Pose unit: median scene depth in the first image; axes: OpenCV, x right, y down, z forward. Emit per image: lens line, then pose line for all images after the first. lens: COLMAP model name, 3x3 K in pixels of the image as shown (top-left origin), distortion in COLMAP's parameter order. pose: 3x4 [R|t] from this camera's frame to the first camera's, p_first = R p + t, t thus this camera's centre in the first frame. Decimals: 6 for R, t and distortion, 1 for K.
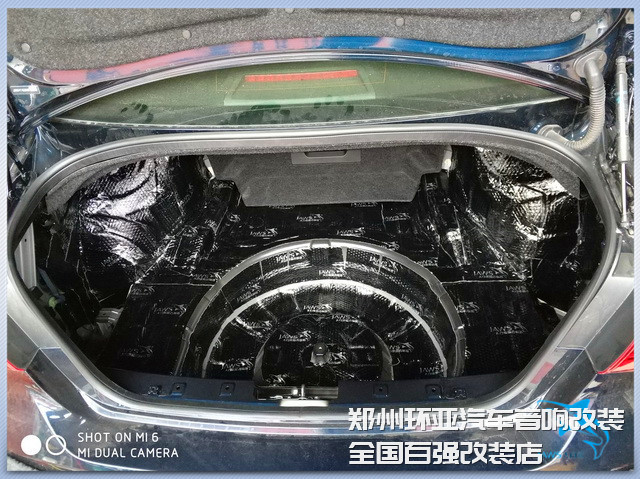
lens RADIAL K [[493.6, 0, 319.1], [0, 493.6, 236.2], [0, 0, 1]] dist [0.003917, -0.042106]
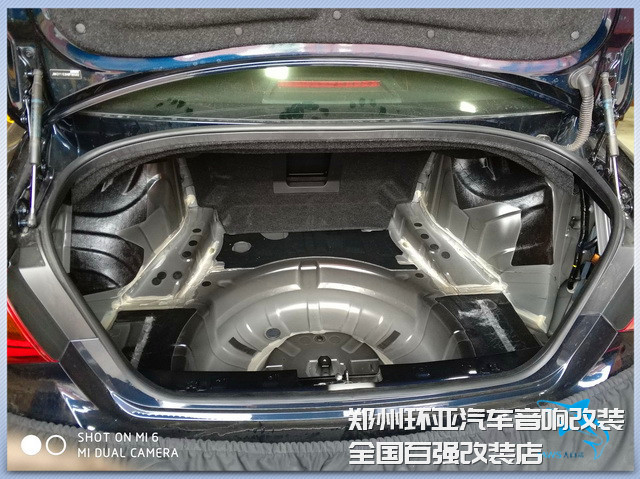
lens RADIAL K [[493.6, 0, 318.6], [0, 493.6, 243.7], [0, 0, 1]] dist [0.003917, -0.042106]
pose [[0.982592, 0.001007, 0.185772, -0.279057], [0.024938, 0.990219, -0.137276, 0.184346], [-0.184093, 0.139519, 0.972957, -0.006027]]
